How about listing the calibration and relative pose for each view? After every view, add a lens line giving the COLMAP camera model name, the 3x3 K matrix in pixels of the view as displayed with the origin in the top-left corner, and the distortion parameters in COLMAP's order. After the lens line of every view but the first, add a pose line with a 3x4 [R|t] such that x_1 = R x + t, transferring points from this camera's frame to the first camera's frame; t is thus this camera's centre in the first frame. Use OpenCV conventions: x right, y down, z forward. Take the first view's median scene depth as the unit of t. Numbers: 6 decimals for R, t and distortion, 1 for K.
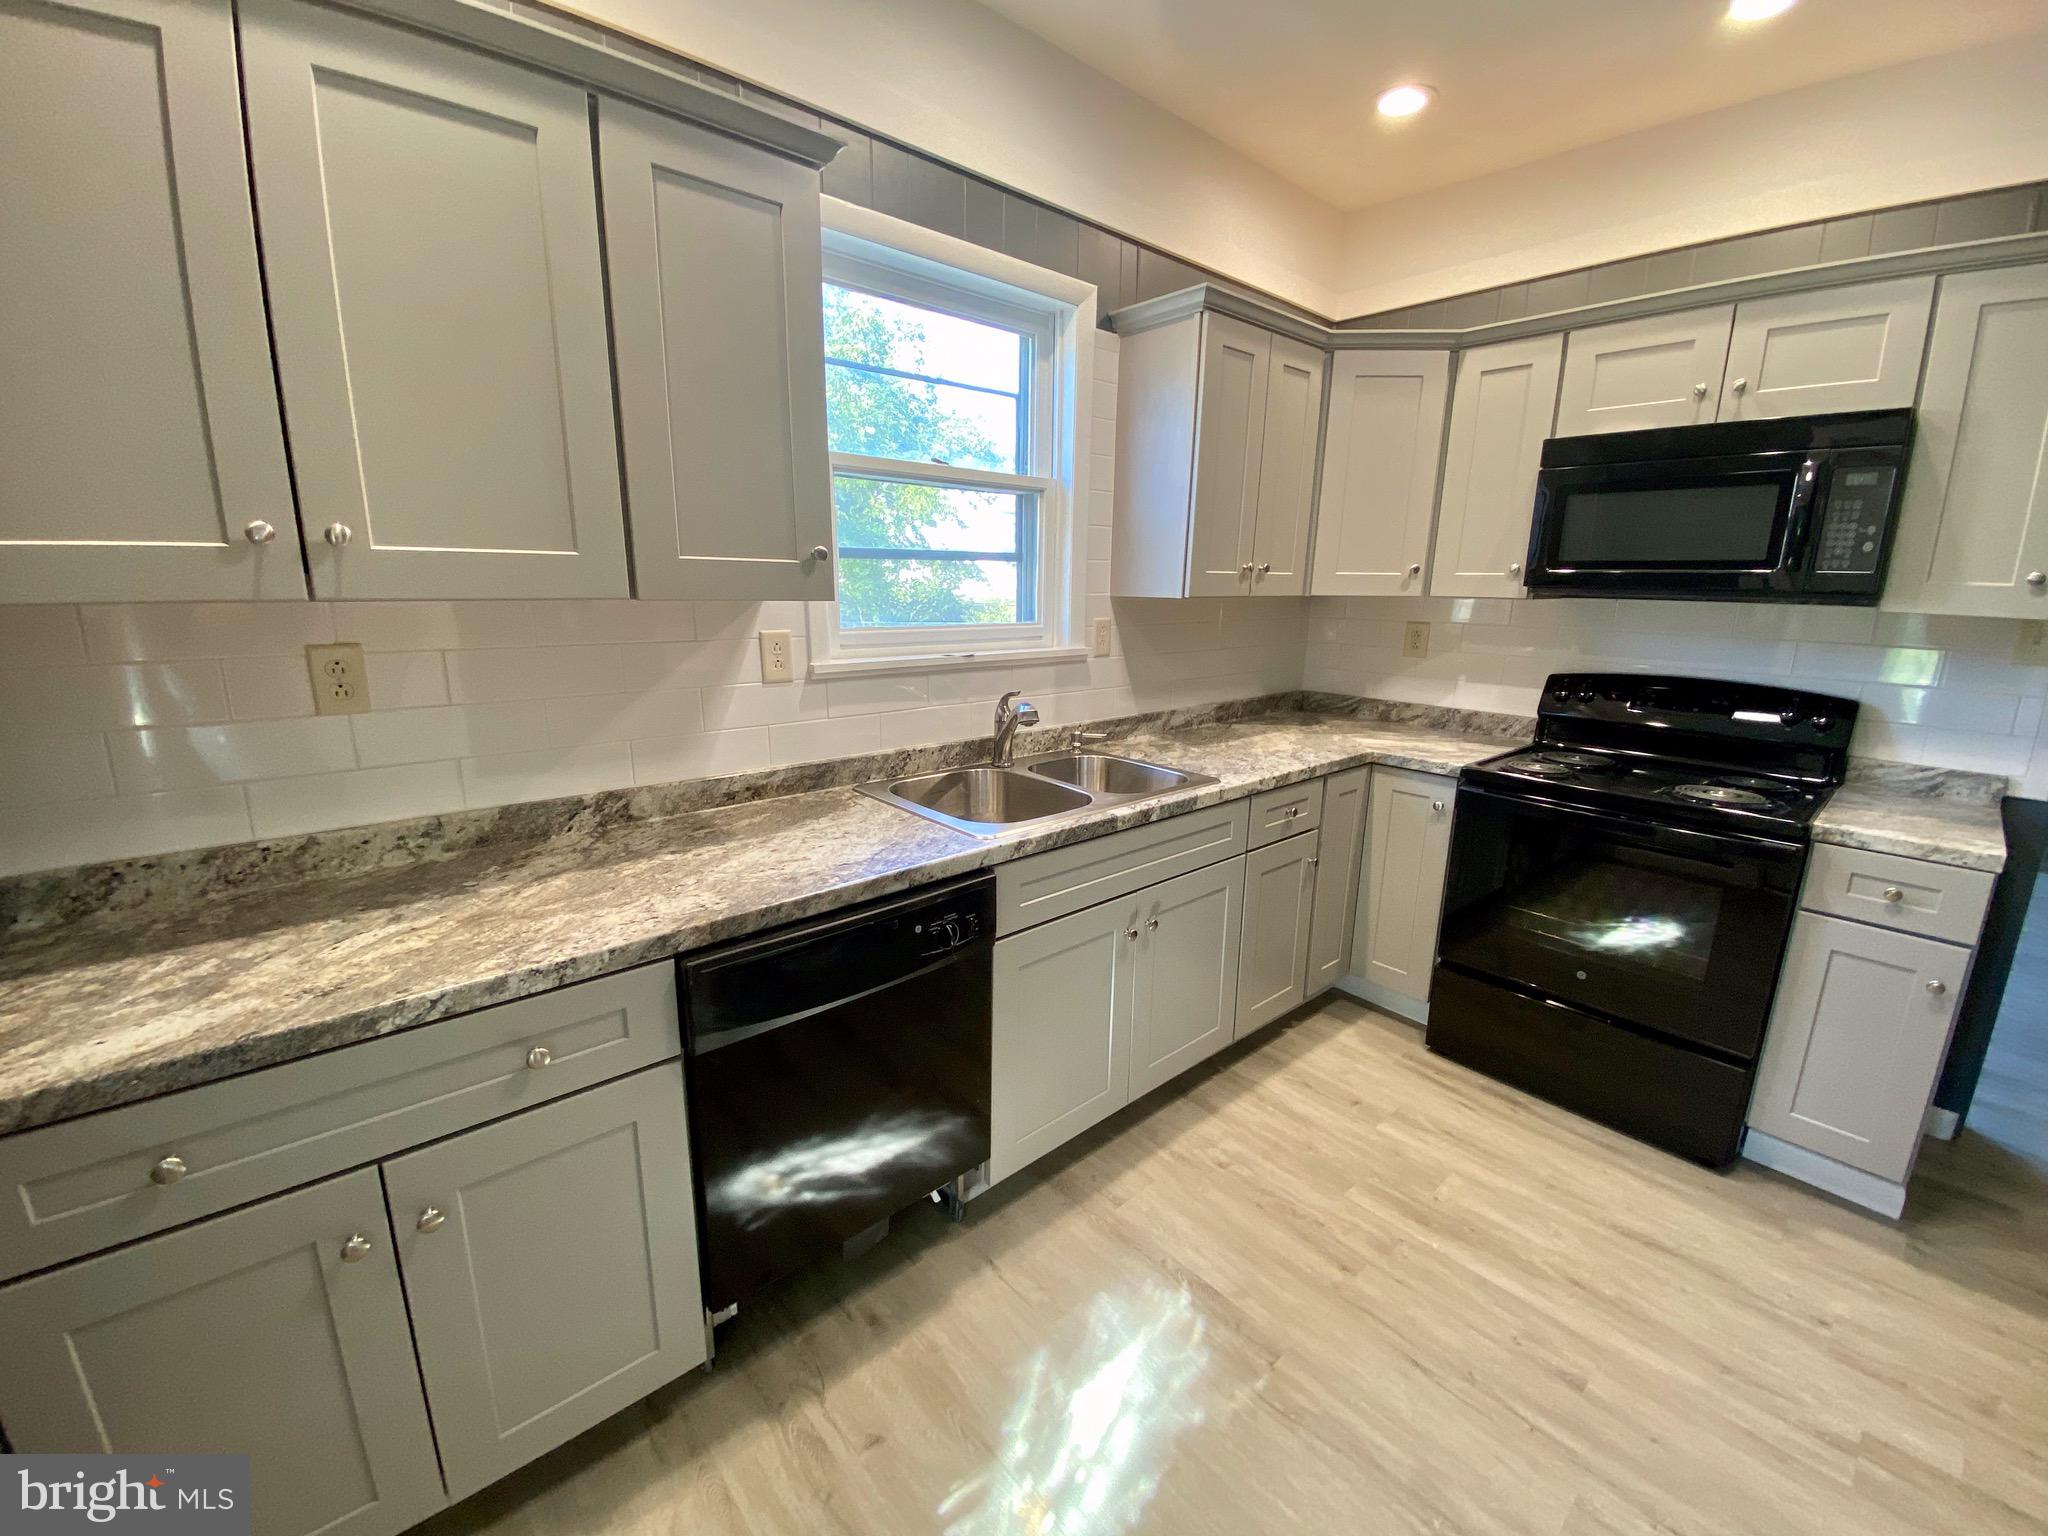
lens RADIAL K [[829.0, 0, 1019.0], [0, 829.0, 770.6], [0, 0, 1]] dist [-0.010619, -0.002275]
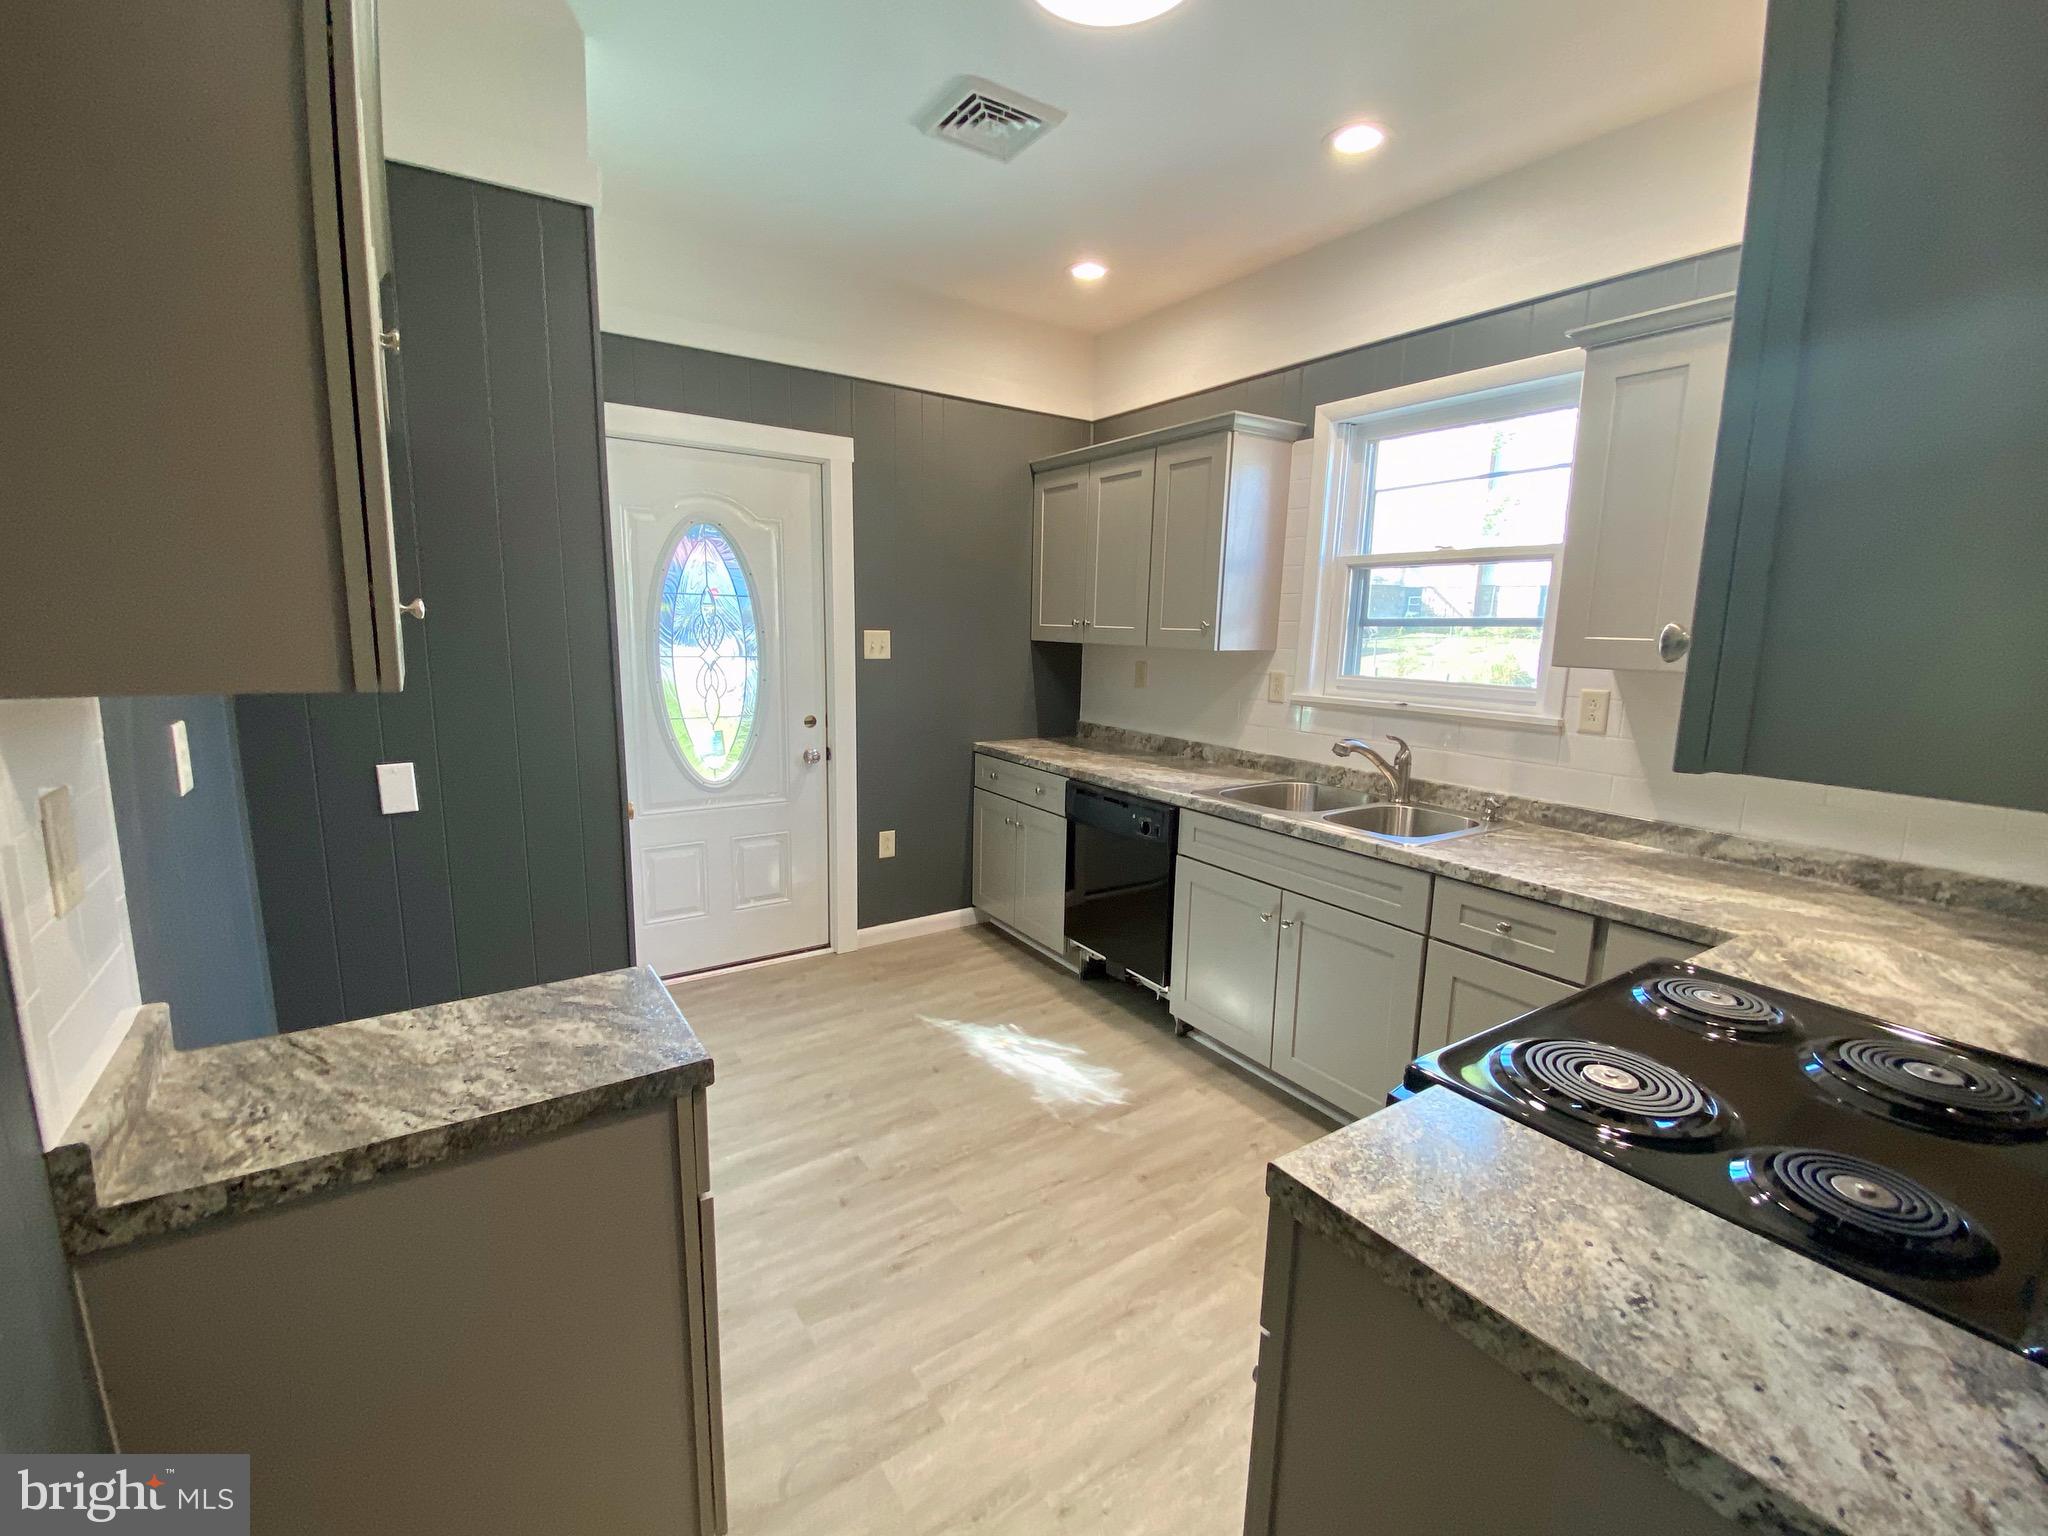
lens RADIAL K [[885.0, 0, 1033.4], [0, 885.0, 778.6], [0, 0, 1]] dist [0.019867, -0.000164]
pose [[-0.126231, 0.157483, -0.979421, 2.052847], [-0.245621, 0.951613, 0.184668, -0.231382], [0.961112, 0.263877, -0.081442, 0.973844]]
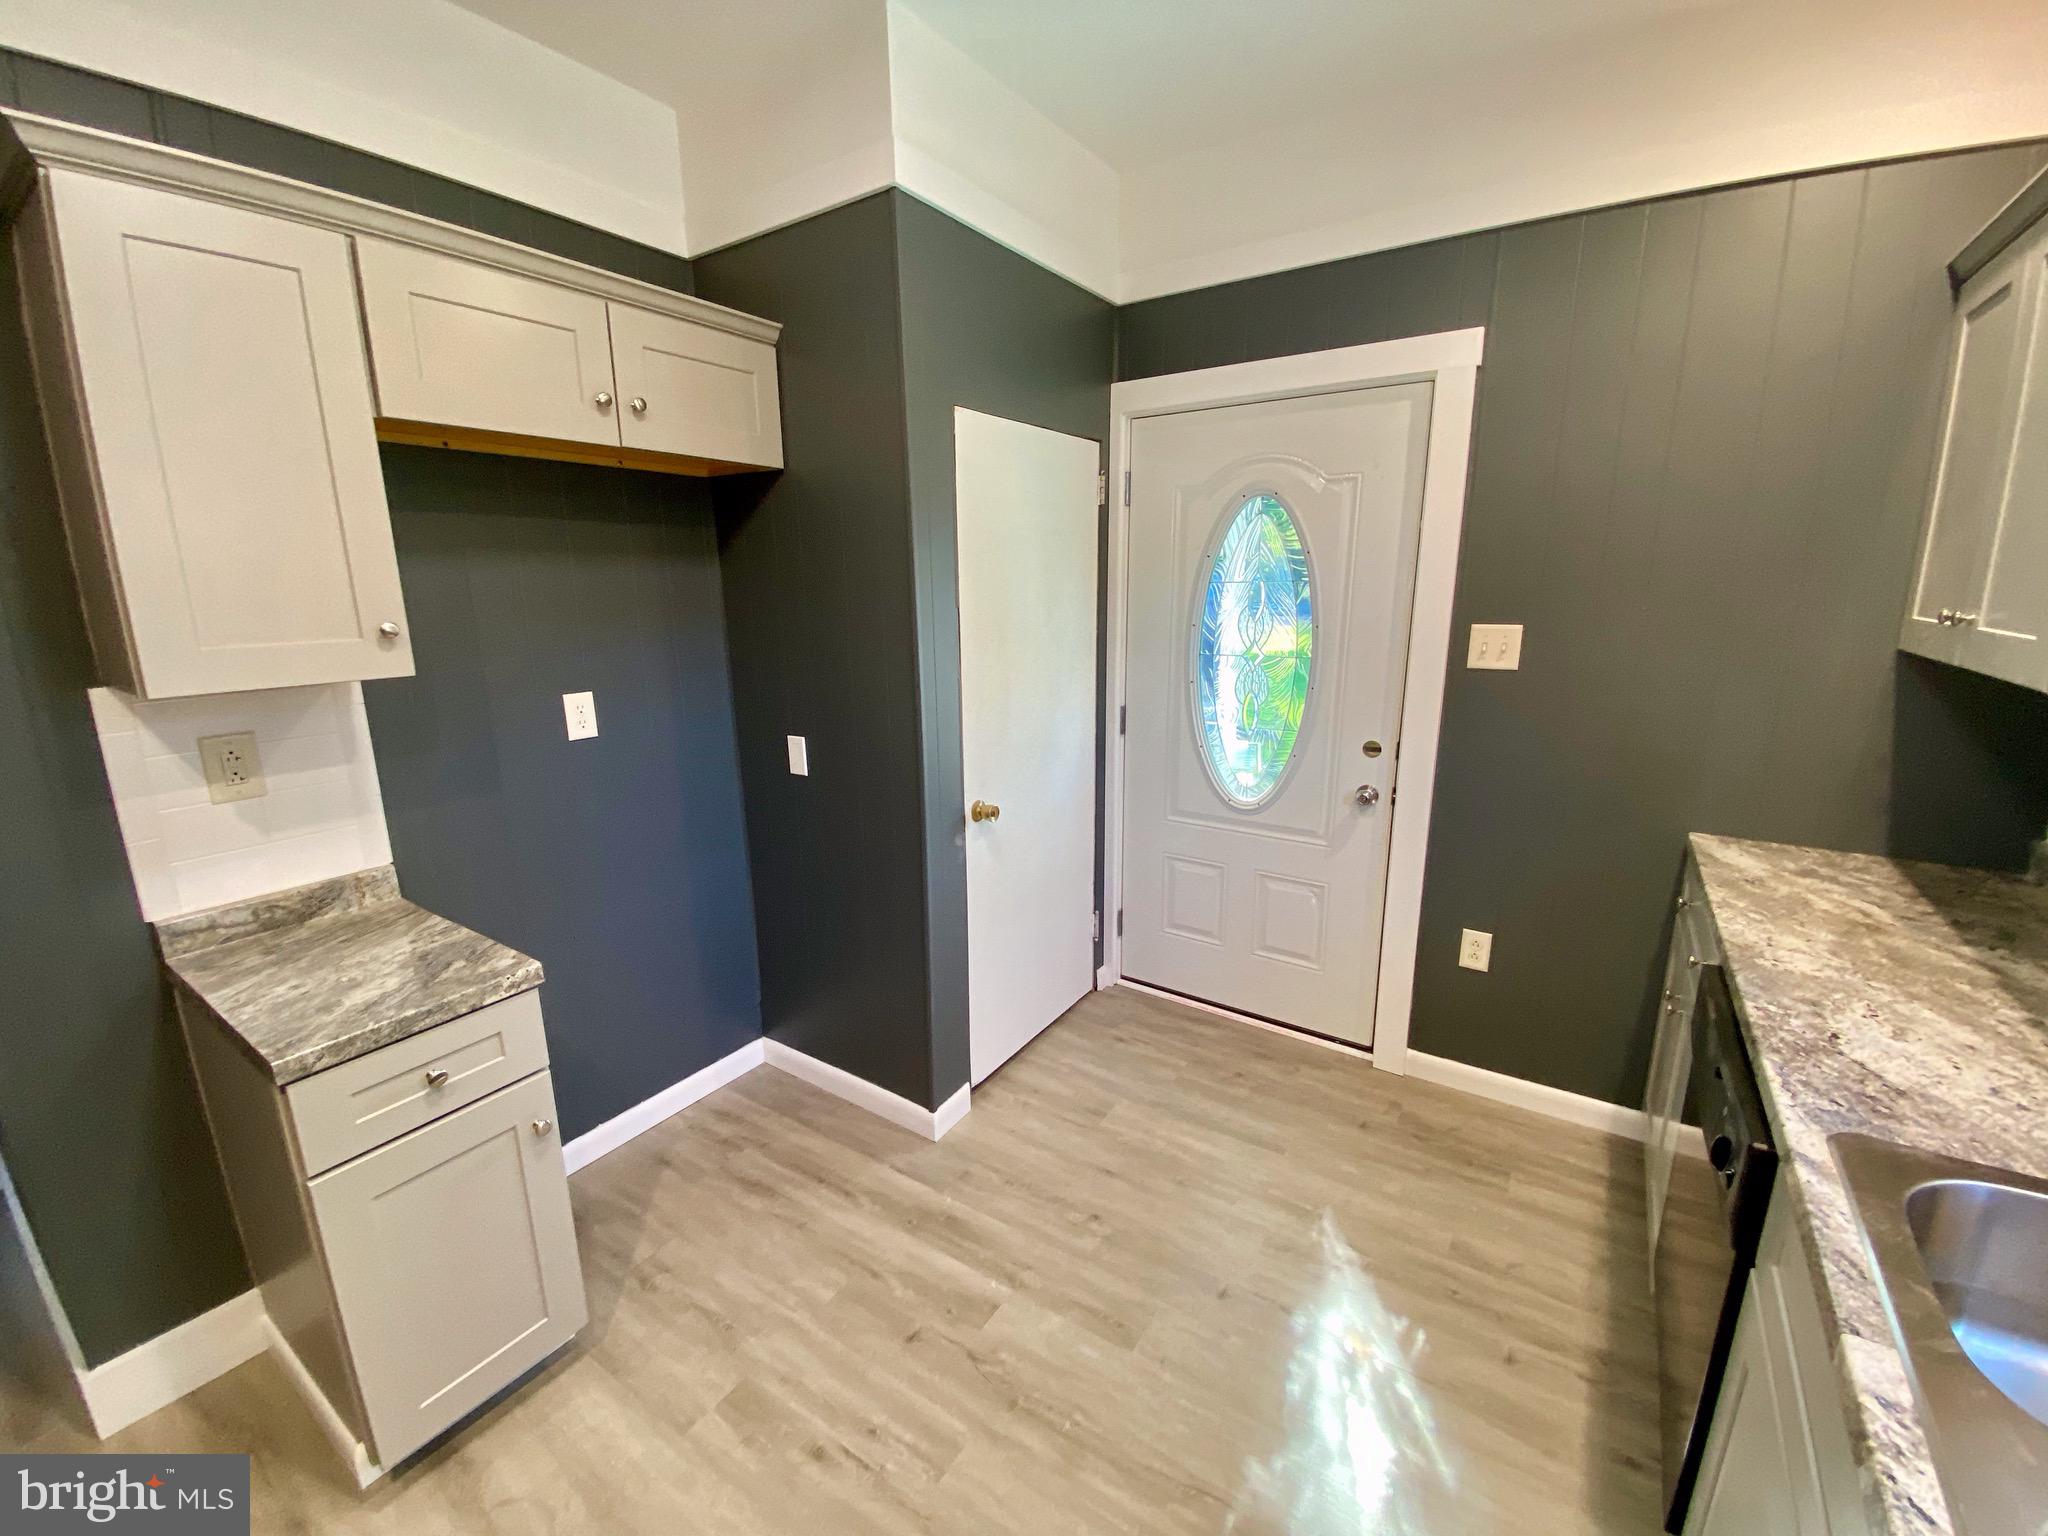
lens RADIAL K [[829.0, 0, 1013.1], [0, 829.0, 772.5], [0, 0, 1]] dist [-0.010619, -0.002275]
pose [[-0.970244, 0.051236, -0.236644, 0.743848], [-0.057474, 0.900687, 0.430651, -0.416808], [0.235207, 0.431437, -0.870942, 1.458342]]
